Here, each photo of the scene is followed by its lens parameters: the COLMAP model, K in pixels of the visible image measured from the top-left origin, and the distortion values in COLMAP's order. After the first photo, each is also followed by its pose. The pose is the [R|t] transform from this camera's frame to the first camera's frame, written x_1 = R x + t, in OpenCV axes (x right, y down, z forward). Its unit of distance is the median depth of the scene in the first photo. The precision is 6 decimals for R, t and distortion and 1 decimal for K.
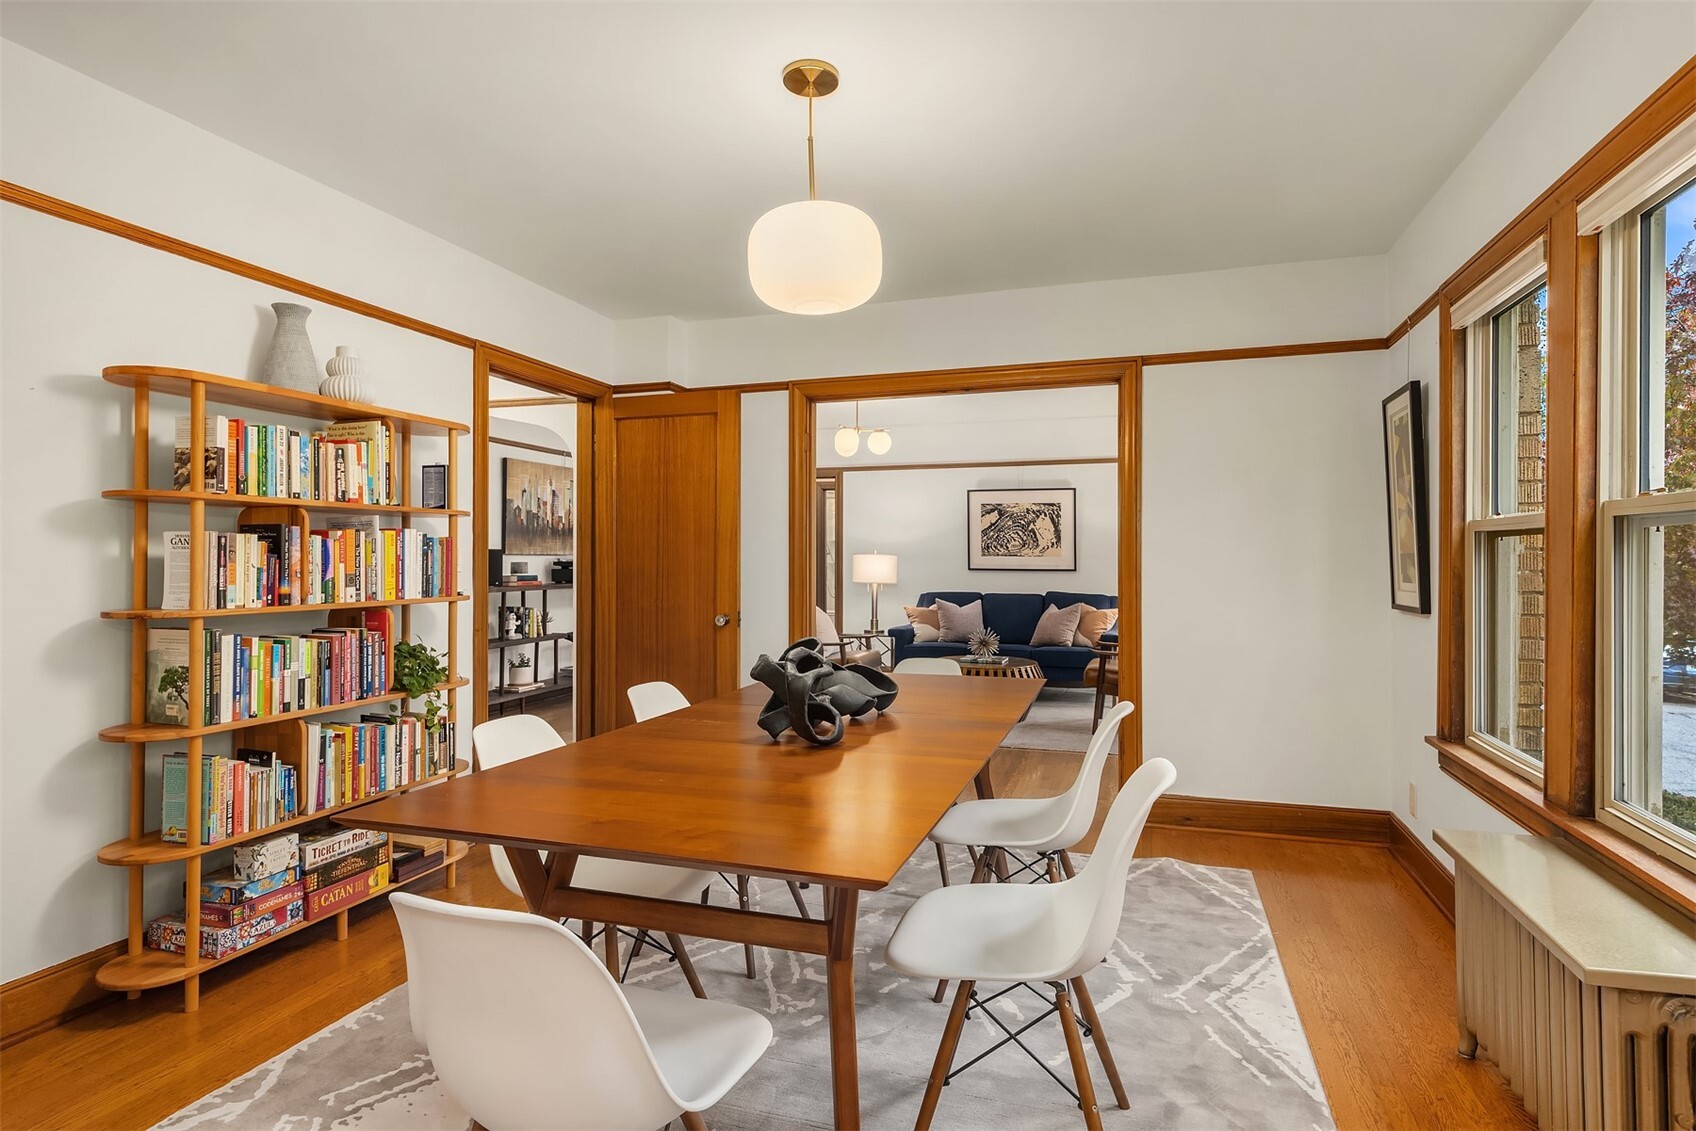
lens RADIAL K [[881.8, 0, 858.9], [0, 881.8, 541.1], [0, 0, 1]] dist [0.011492, -0.003630]
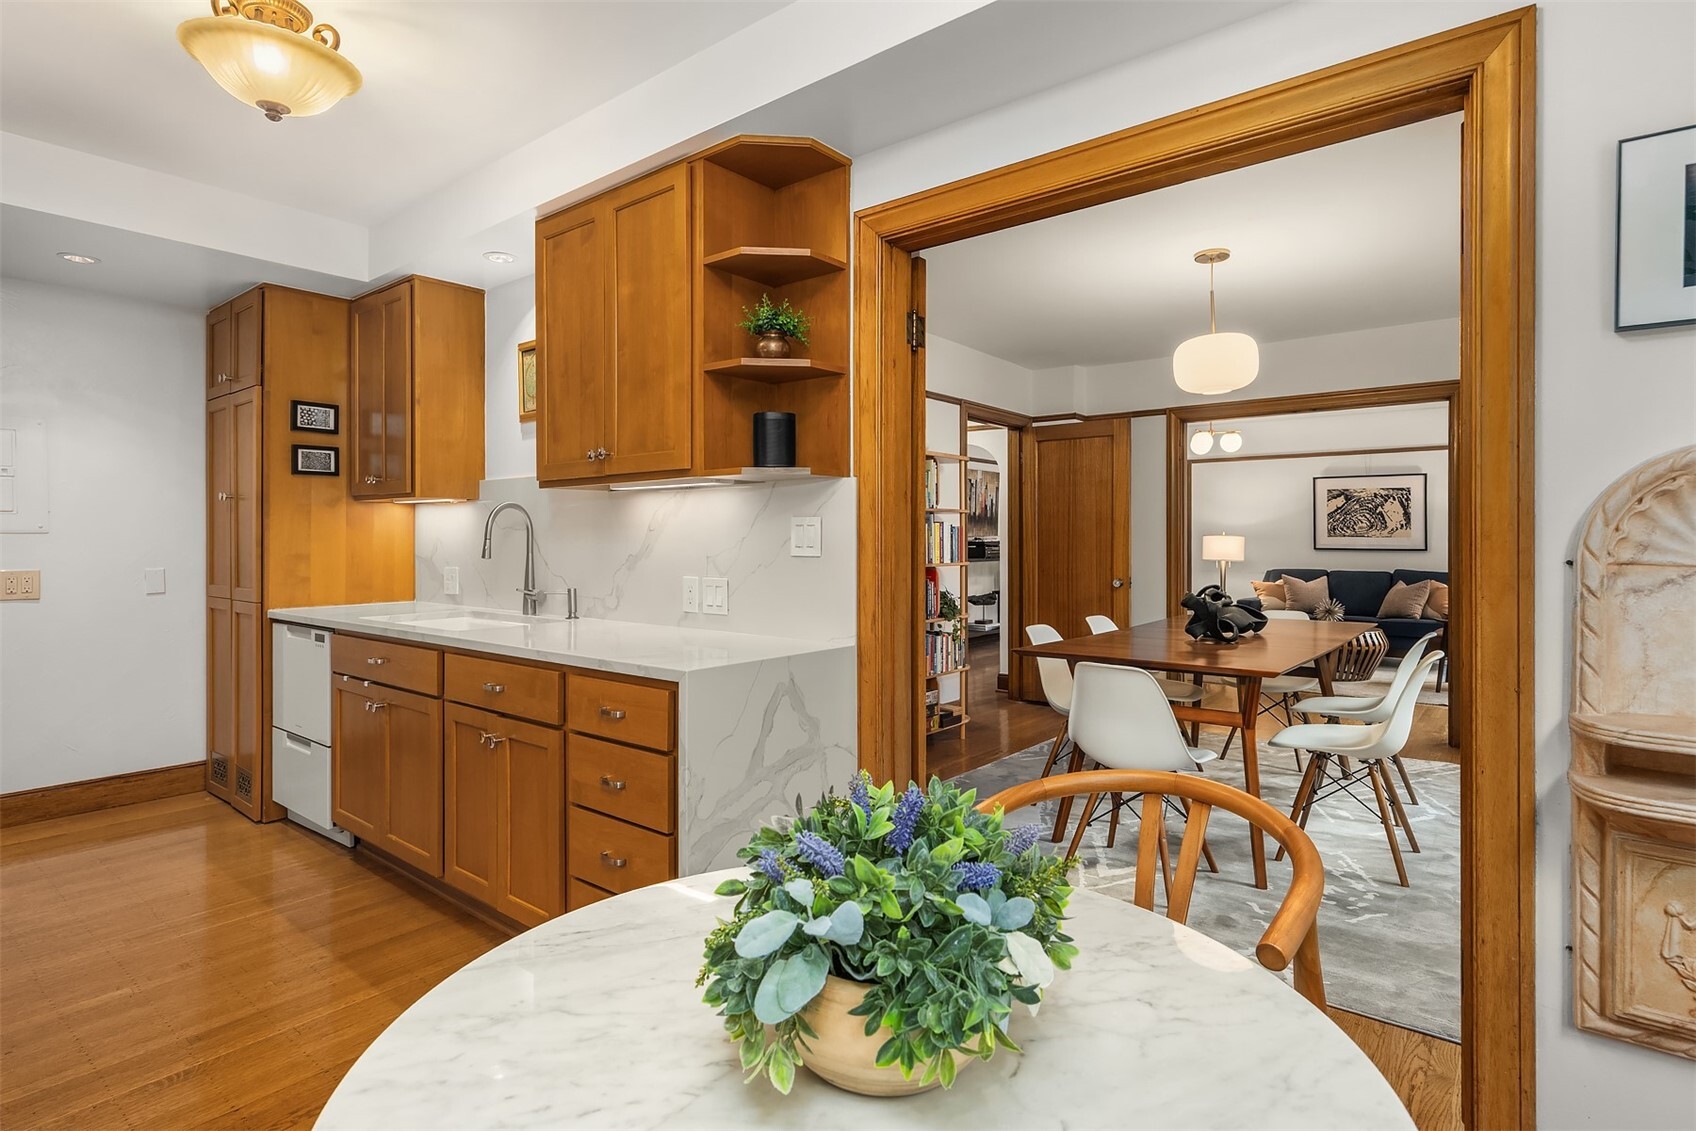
lens RADIAL K [[881.8, 0, 860.9], [0, 881.8, 535.1], [0, 0, 1]] dist [0.011492, -0.003630]
pose [[0.939698, -0.002539, -0.341997, -0.059677], [0.007522, 0.999884, 0.013244, -0.008215], [0.341924, -0.015018, 0.939608, -0.455364]]
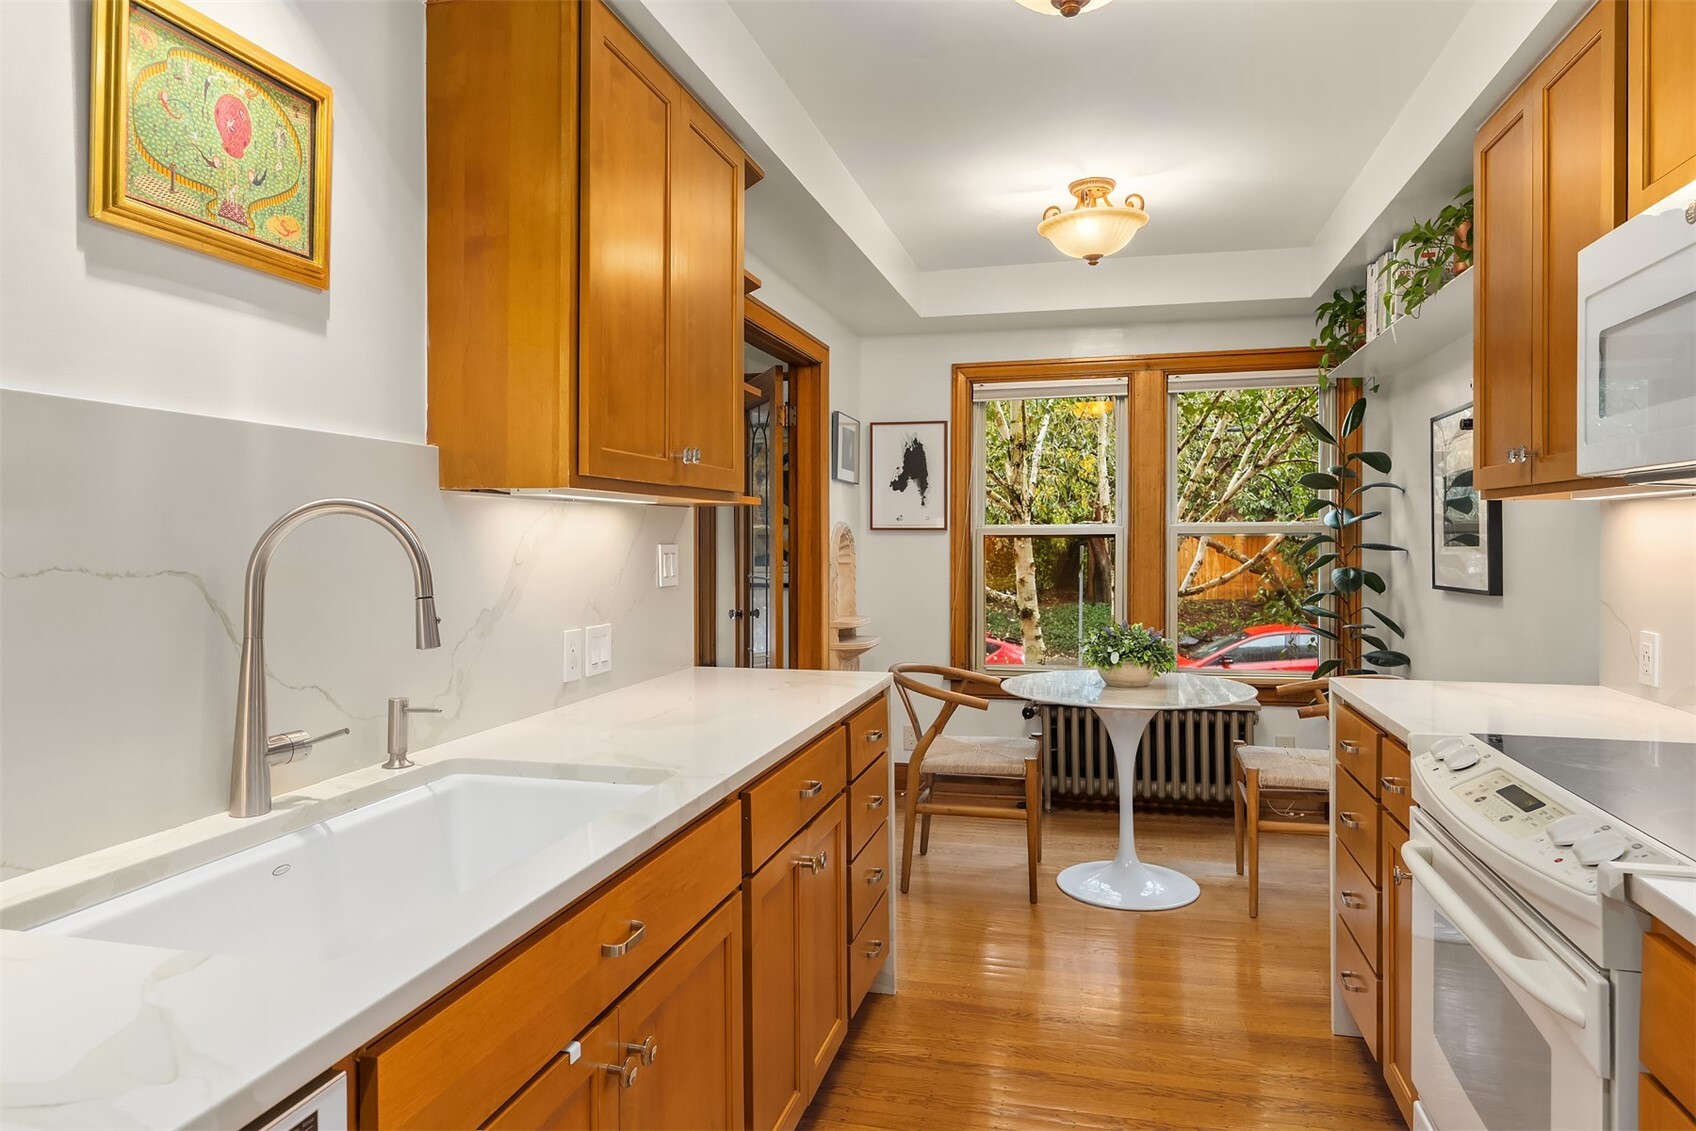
lens RADIAL K [[1005.5, 0, 845.0], [0, 1005.5, 552.1], [0, 0, 1]] dist [0.001198, 0.000915]
pose [[-0.066892, -0.015608, 0.997638, -0.978735], [-0.014014, 0.999794, 0.014702, -0.019676], [-0.997662, -0.012997, -0.067097, 0.040522]]
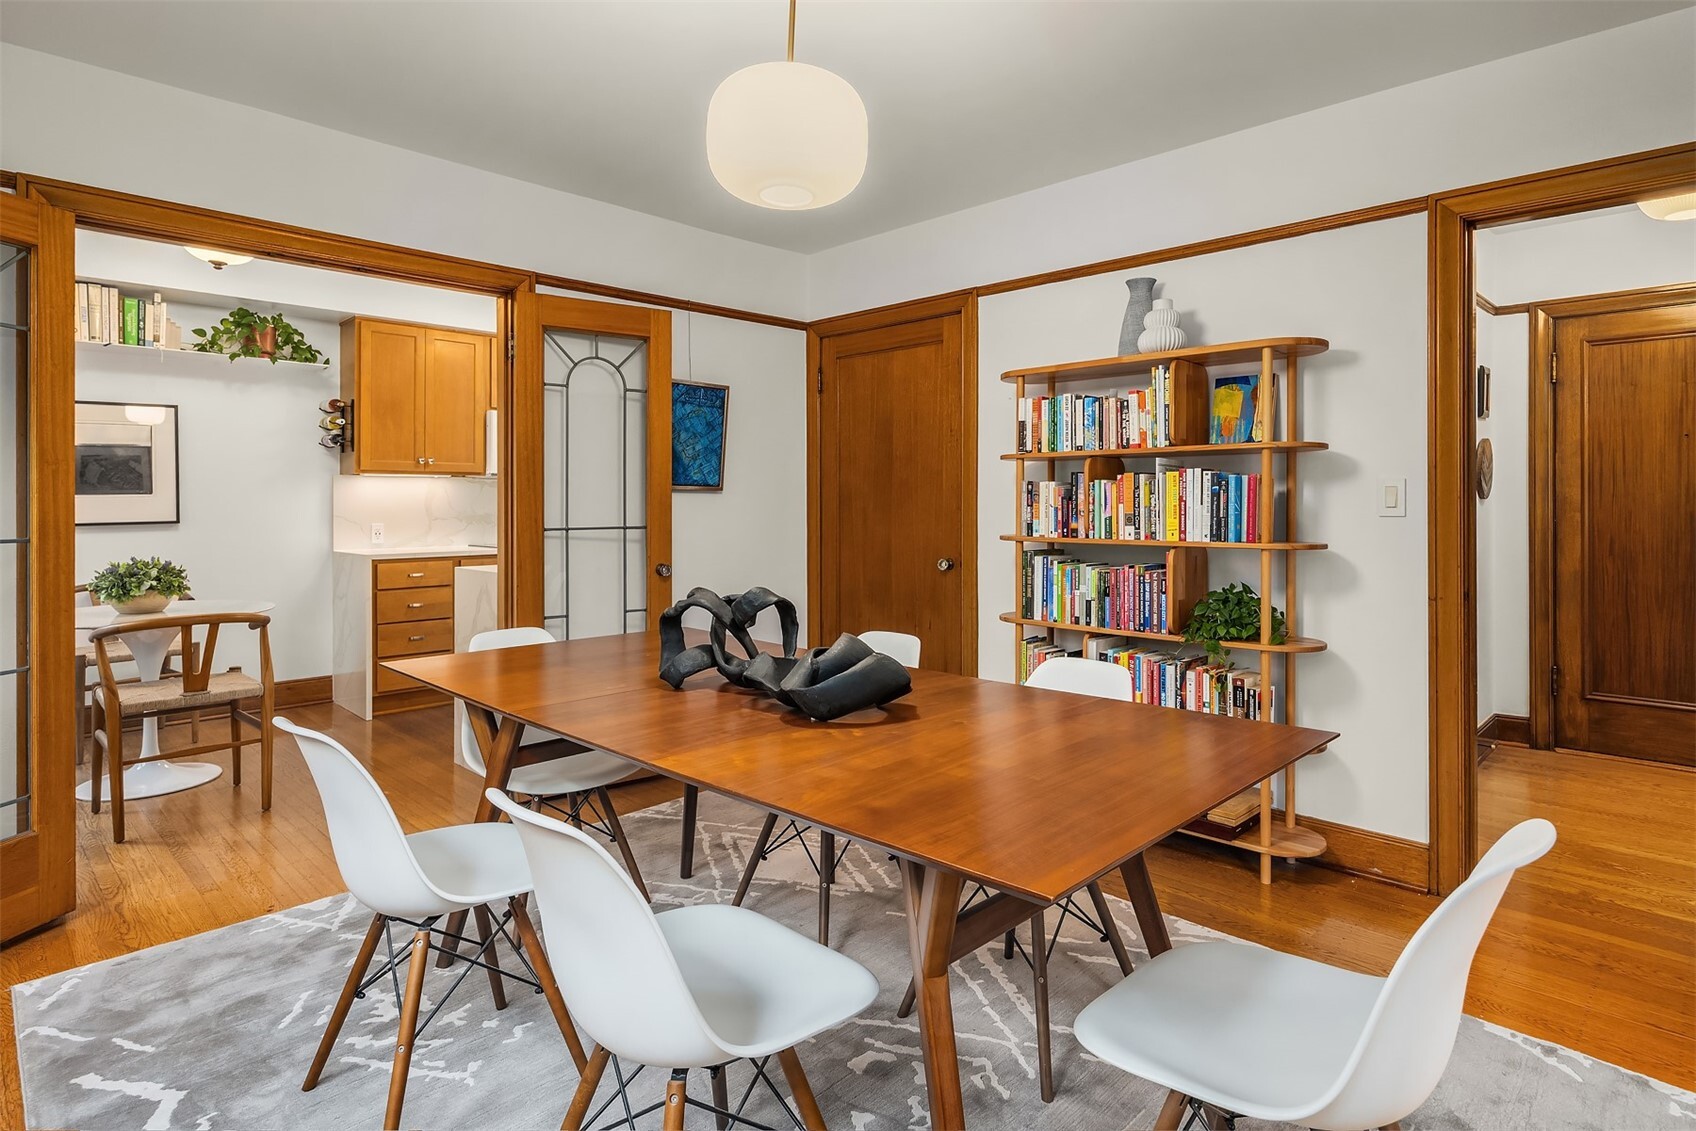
lens RADIAL K [[881.8, 0, 860.4], [0, 881.8, 502.9], [0, 0, 1]] dist [0.011492, -0.003630]
pose [[-0.436073, -0.000398, -0.899911, 0.365859], [0.018978, 0.999773, -0.009638, 0.018463], [0.899711, -0.021282, -0.435967, 0.781543]]
